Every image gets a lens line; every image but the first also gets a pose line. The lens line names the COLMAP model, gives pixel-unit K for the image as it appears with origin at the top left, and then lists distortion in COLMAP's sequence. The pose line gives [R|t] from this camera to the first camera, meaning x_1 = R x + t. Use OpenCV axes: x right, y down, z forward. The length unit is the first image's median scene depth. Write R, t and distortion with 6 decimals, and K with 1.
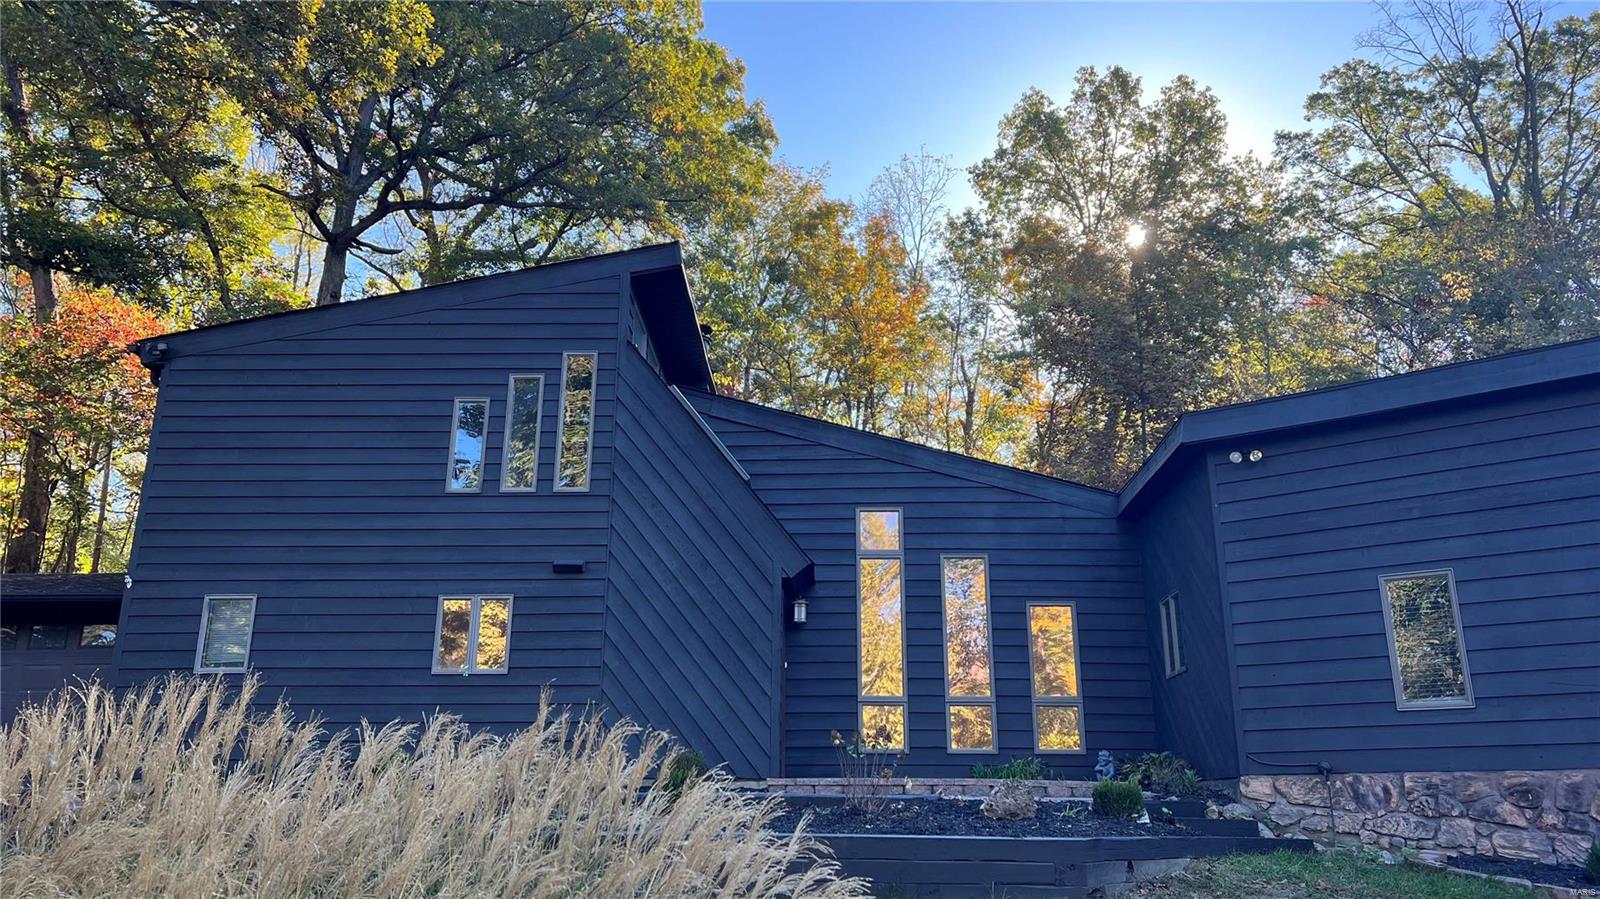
lens RADIAL K [[1191.9, 0, 800.0], [0, 1191.9, 449.5], [0, 0, 1]] dist [0.074437, -0.082660]
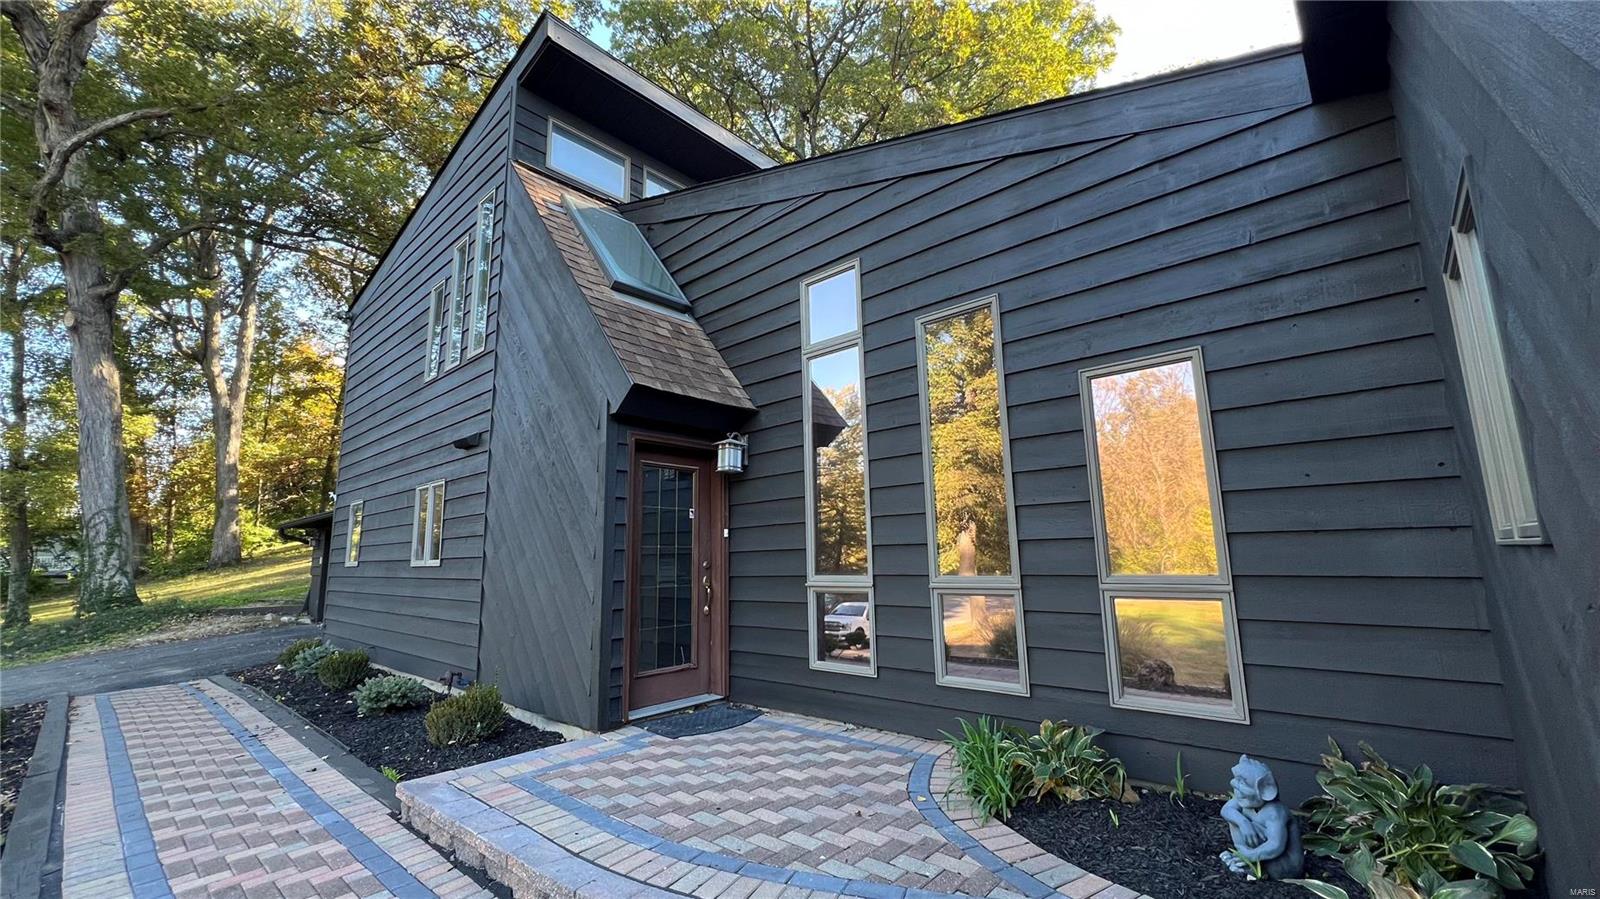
lens RADIAL K [[637.1, 0, 804.4], [0, 637.1, 453.8], [0, 0, 1]] dist [0.003154, -0.000052]
pose [[0.760090, -0.125712, -0.637541, 0.259933], [0.210262, 0.975908, 0.058247, 0.121414], [0.614860, -0.178323, 0.768211, 0.738642]]
